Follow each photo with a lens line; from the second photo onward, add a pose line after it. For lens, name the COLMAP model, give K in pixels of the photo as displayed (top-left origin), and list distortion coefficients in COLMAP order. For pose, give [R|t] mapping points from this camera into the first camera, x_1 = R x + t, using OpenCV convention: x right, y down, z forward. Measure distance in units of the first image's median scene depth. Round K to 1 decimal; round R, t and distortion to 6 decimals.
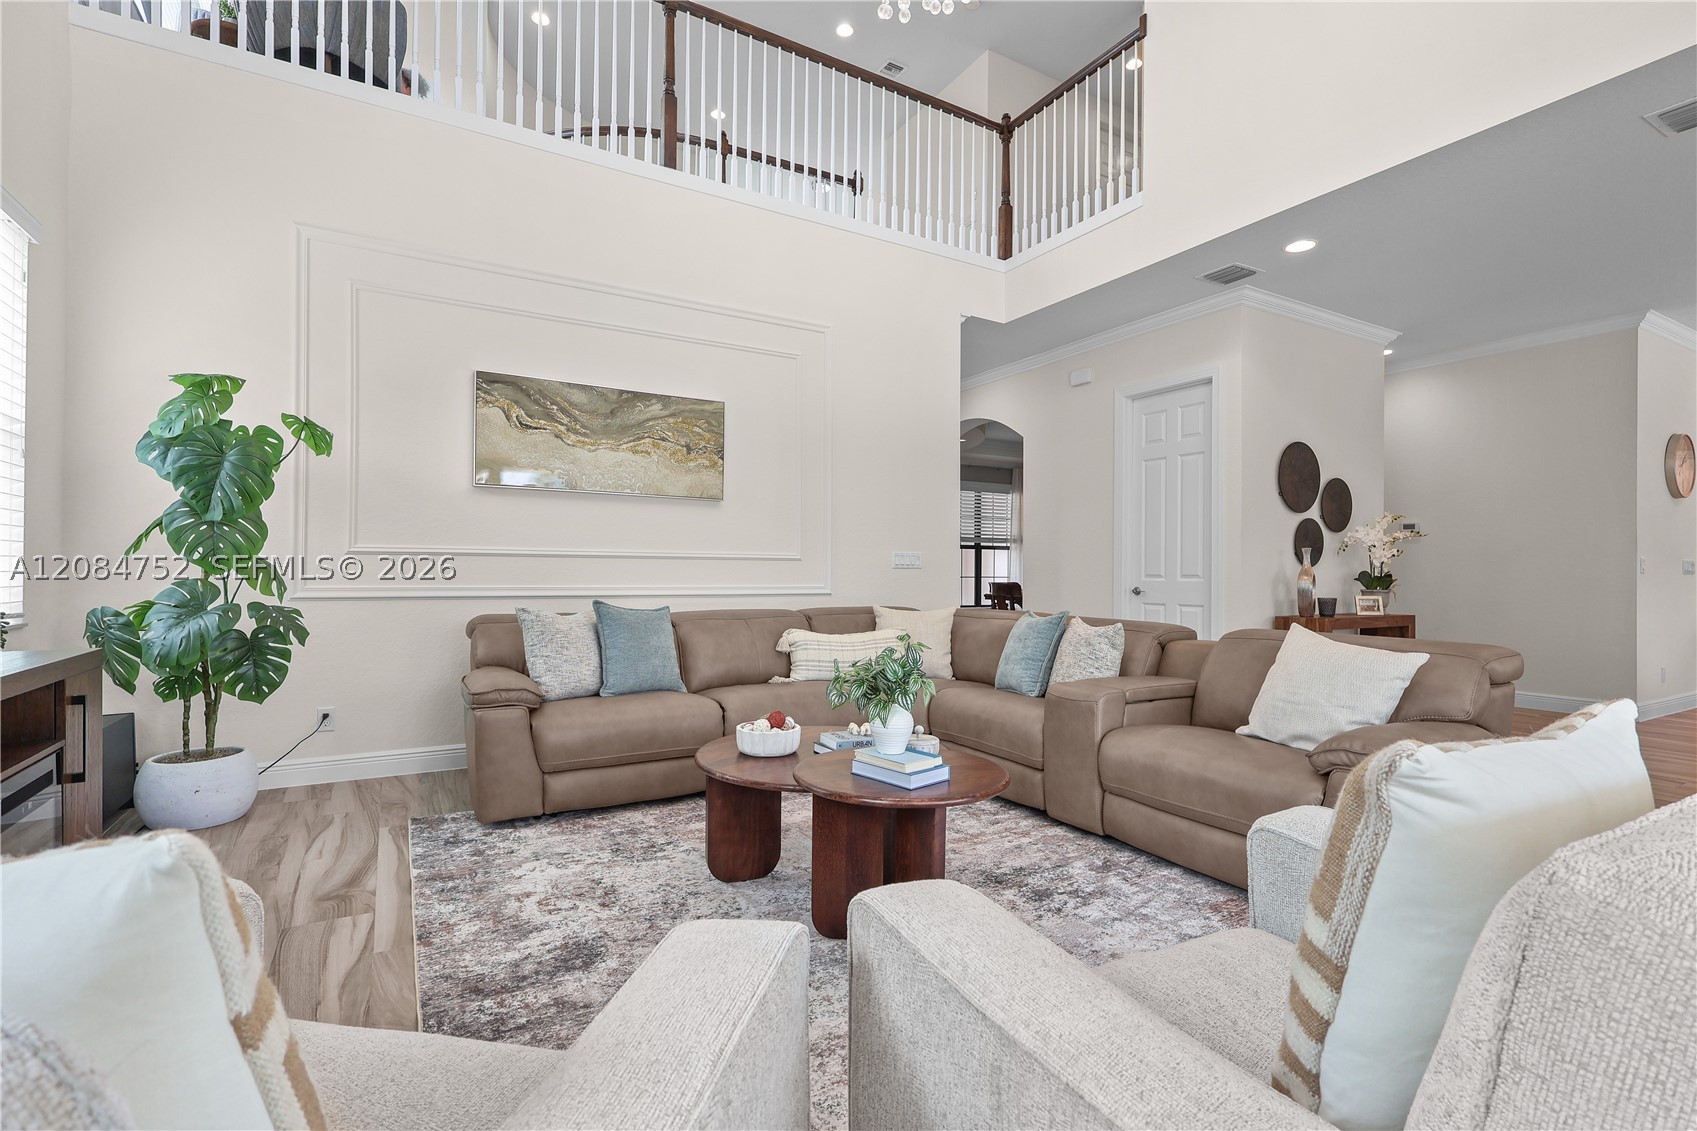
lens RADIAL K [[793.6, 0, 858.0], [0, 793.6, 562.2], [0, 0, 1]] dist [-0.000117, 0.001057]
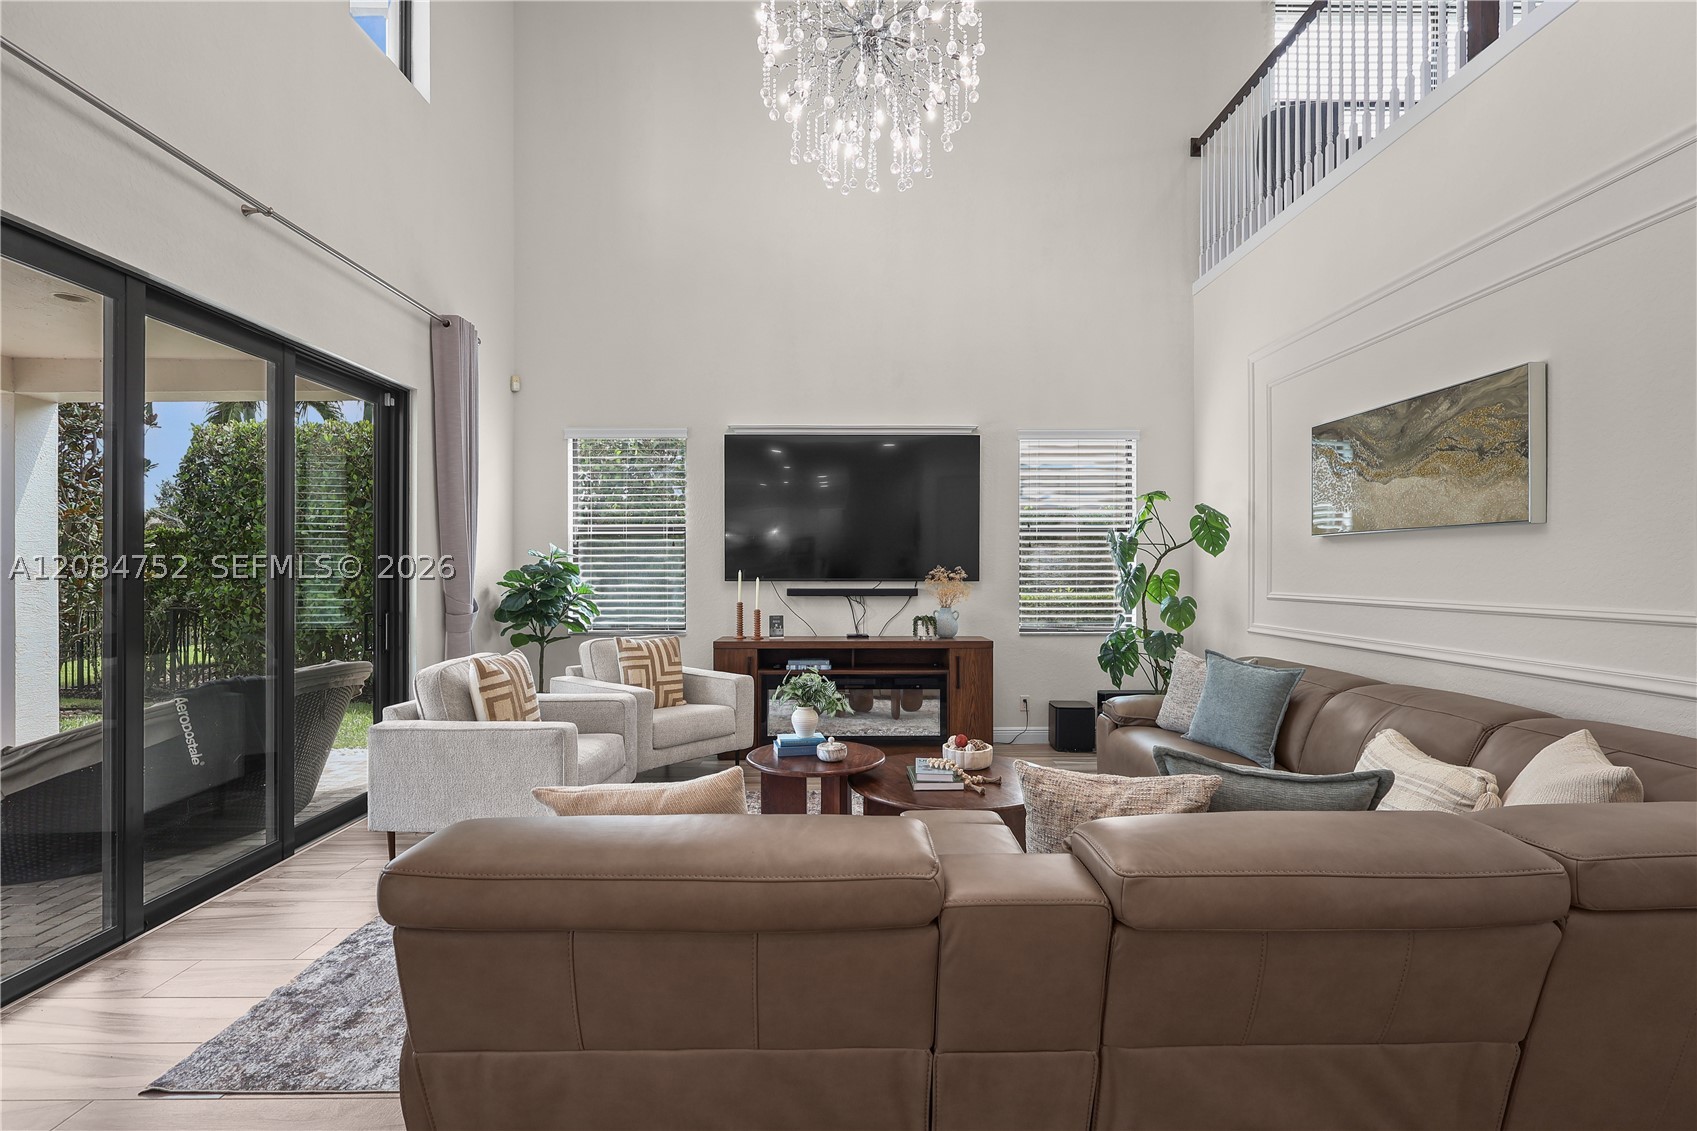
lens RADIAL K [[793.6, 0, 851.2], [0, 793.6, 568.8], [0, 0, 1]] dist [-0.000117, 0.001057]
pose [[-0.497756, -0.010830, -0.867250, 0.666900], [0.003865, 0.999884, -0.014704, -0.036944], [0.867309, -0.010671, -0.497657, 0.901346]]
